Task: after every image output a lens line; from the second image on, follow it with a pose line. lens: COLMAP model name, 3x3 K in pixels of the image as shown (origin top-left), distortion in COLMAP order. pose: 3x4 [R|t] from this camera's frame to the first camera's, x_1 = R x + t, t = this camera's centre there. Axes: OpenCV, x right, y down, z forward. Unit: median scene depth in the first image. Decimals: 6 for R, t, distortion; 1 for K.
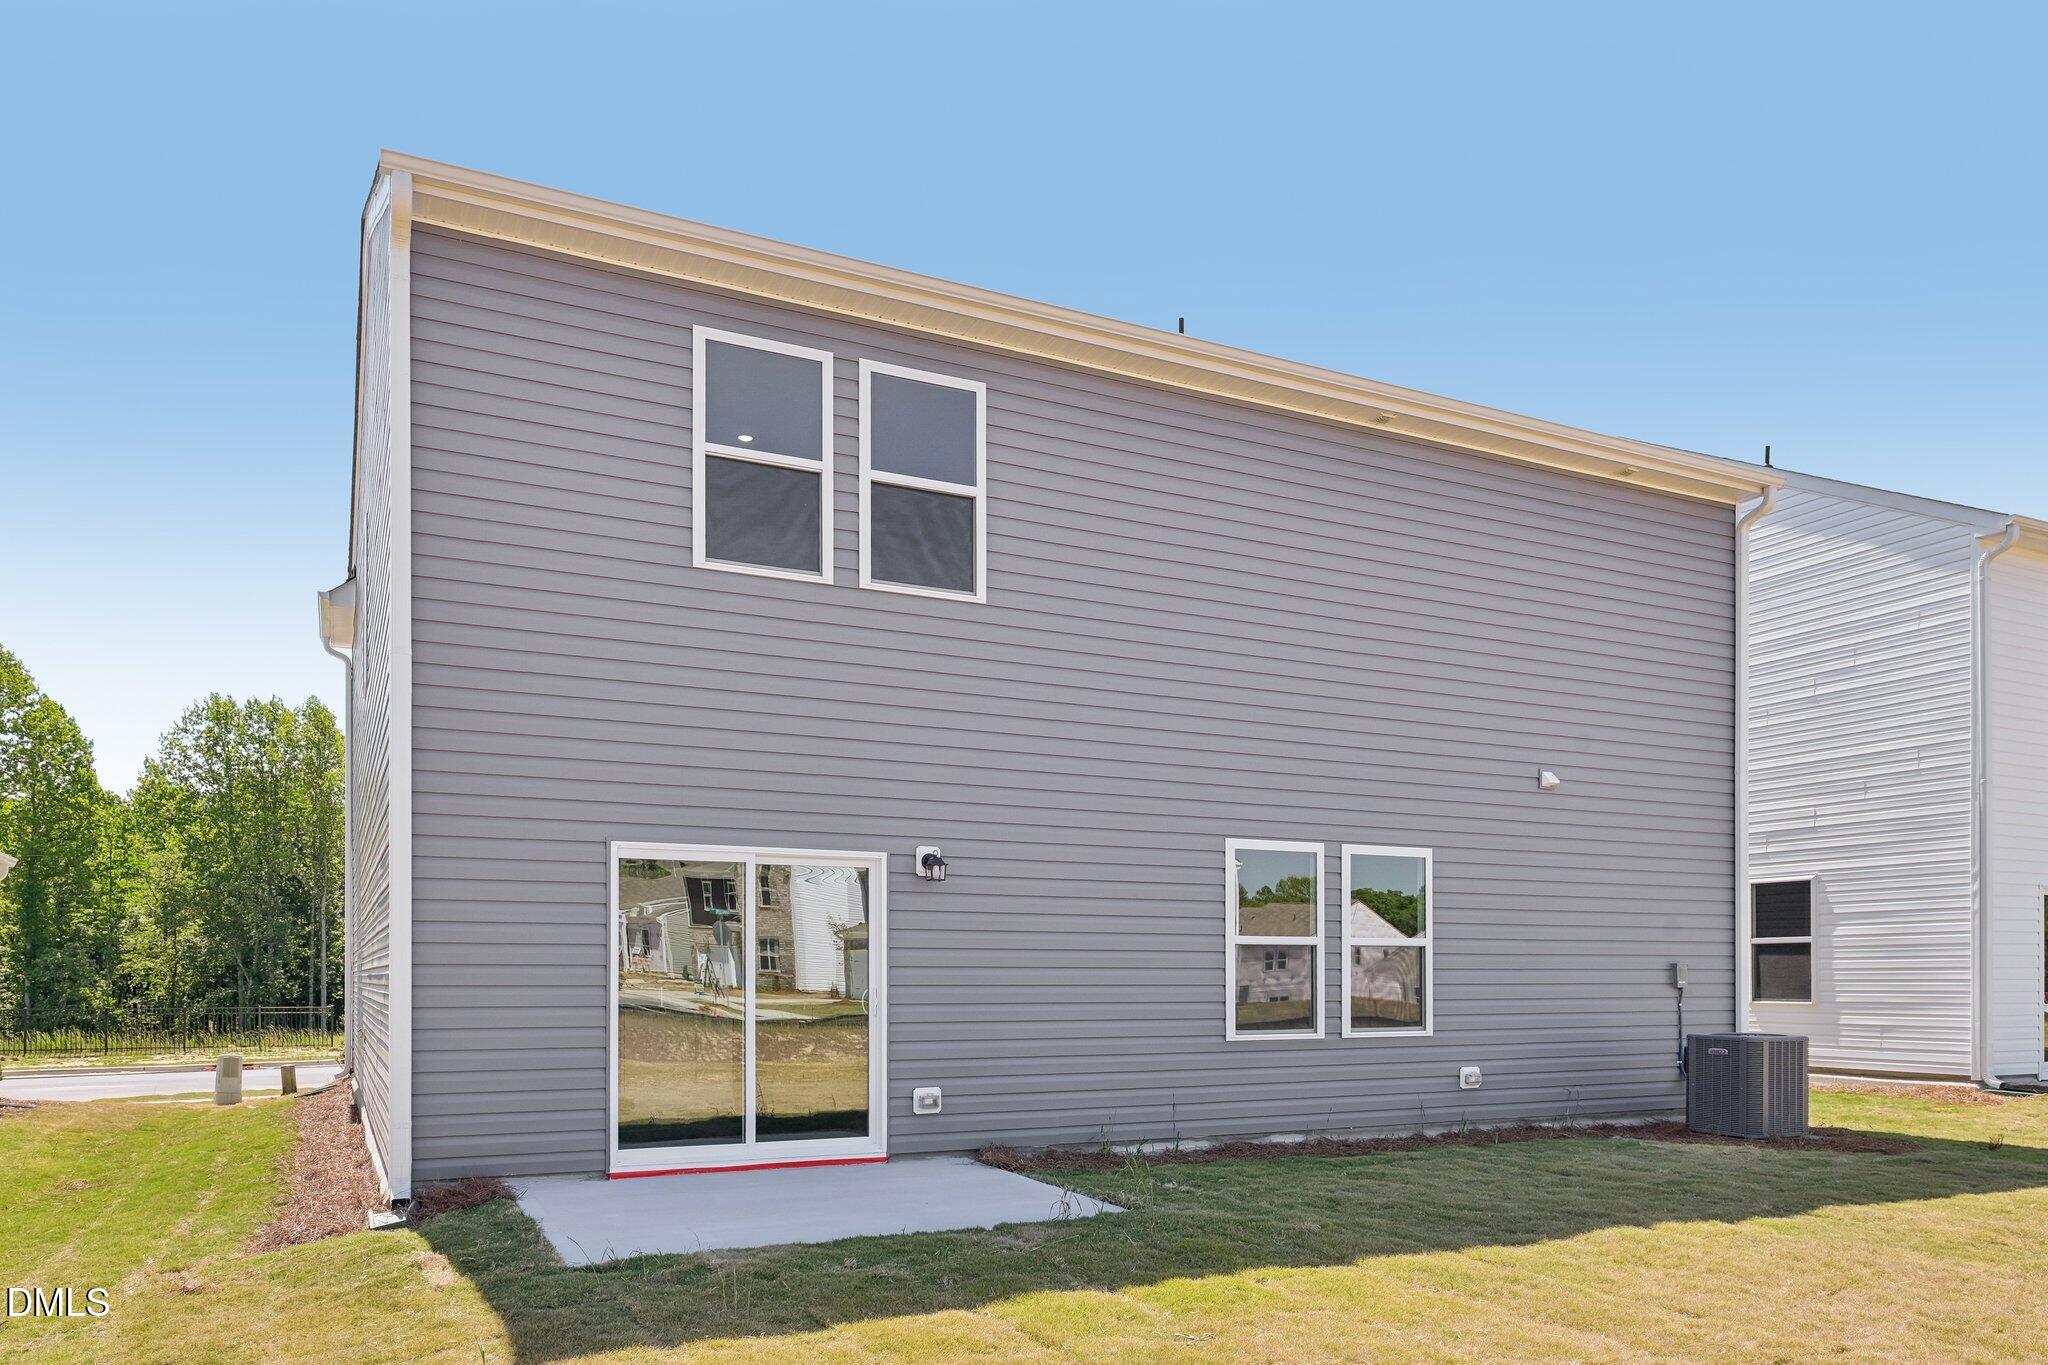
lens RADIAL K [[1422.4, 0, 1029.5], [0, 1422.4, 687.9], [0, 0, 1]] dist [-0.004529, -0.006634]
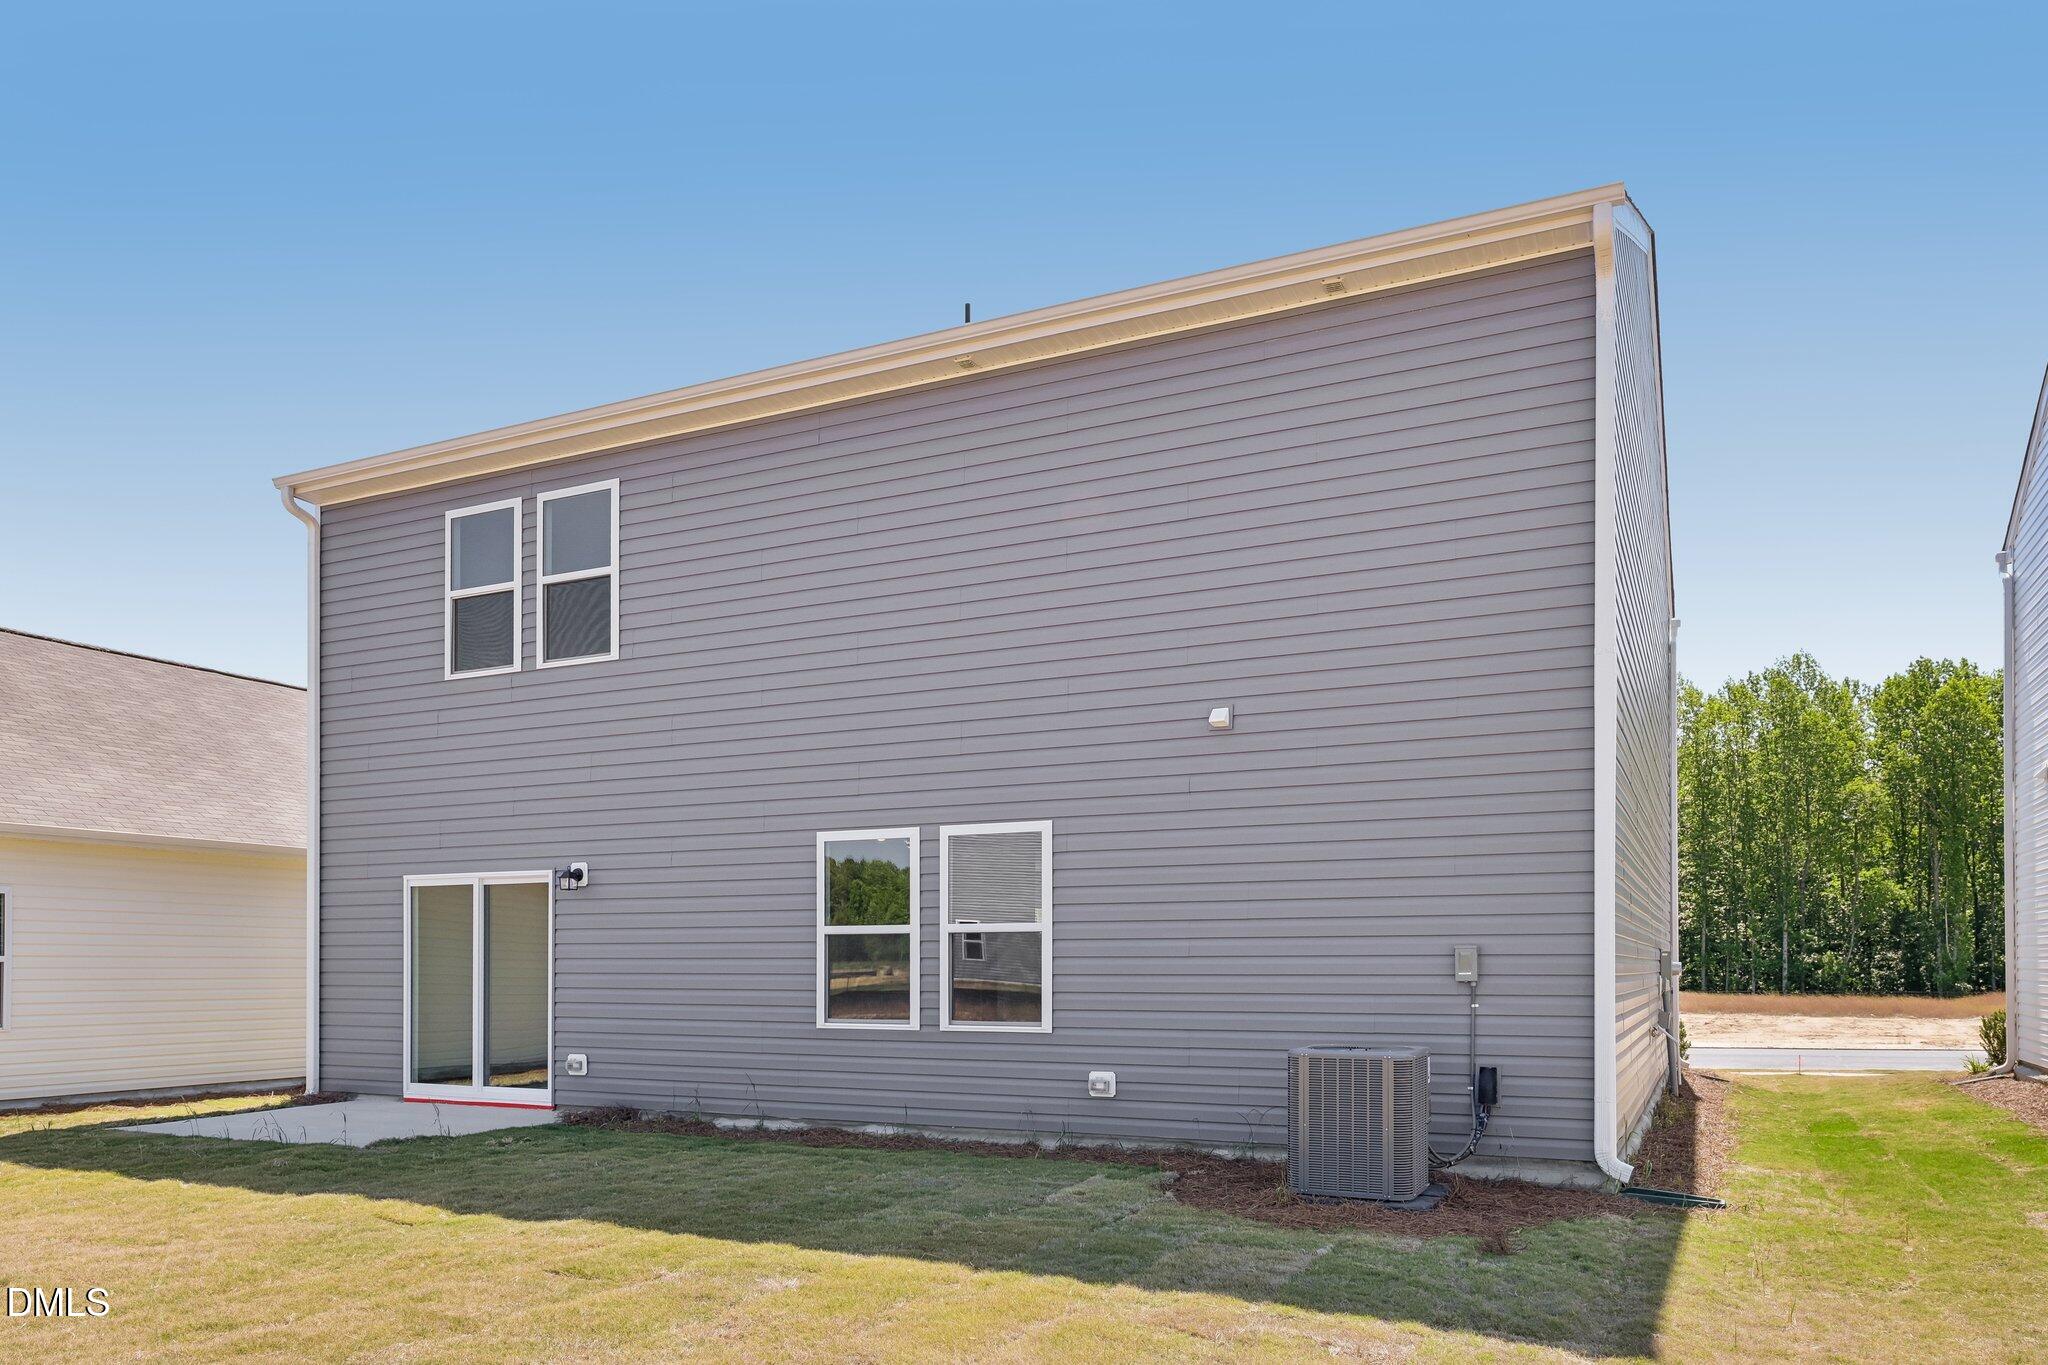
lens RADIAL K [[1422.4, 0, 1025.0], [0, 1422.4, 664.2], [0, 0, 1]] dist [-0.004529, -0.006634]
pose [[0.604523, -0.164768, -0.779361, 1.088773], [0.161366, 0.983420, -0.082742, 0.098327], [0.780072, -0.075743, 0.621088, 0.497884]]
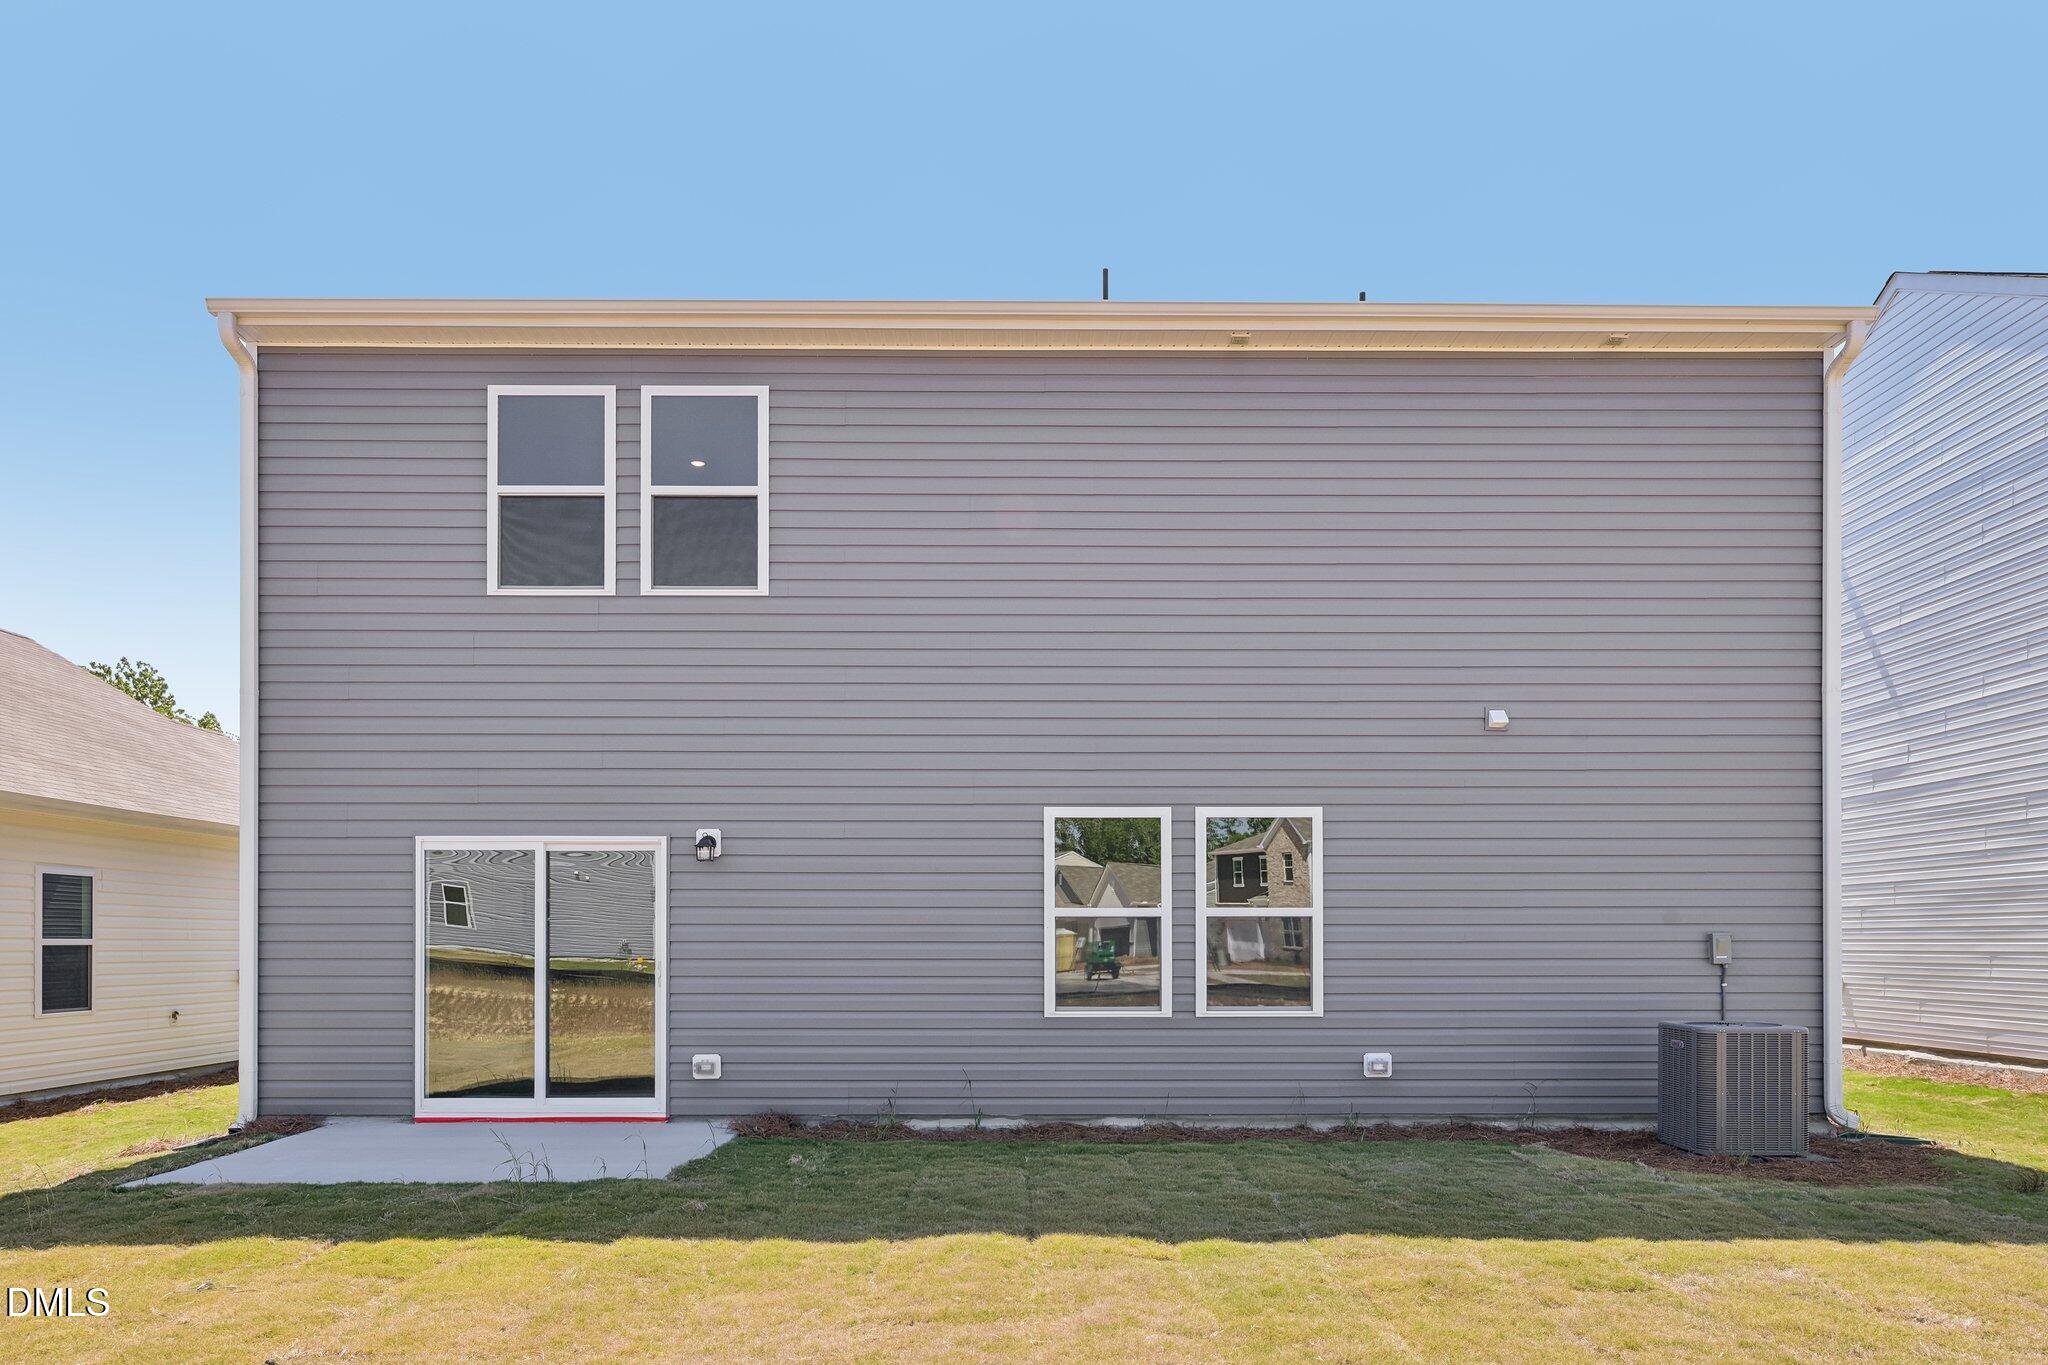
lens RADIAL K [[1281.1, 0, 1033.8], [0, 1281.1, 700.9], [0, 0, 1]] dist [-0.002675, -0.001396]
pose [[0.898537, -0.083200, -0.430940, 0.526784], [0.088181, 0.996069, -0.008442, 0.042048], [0.429948, -0.030415, 0.902341, 0.222378]]
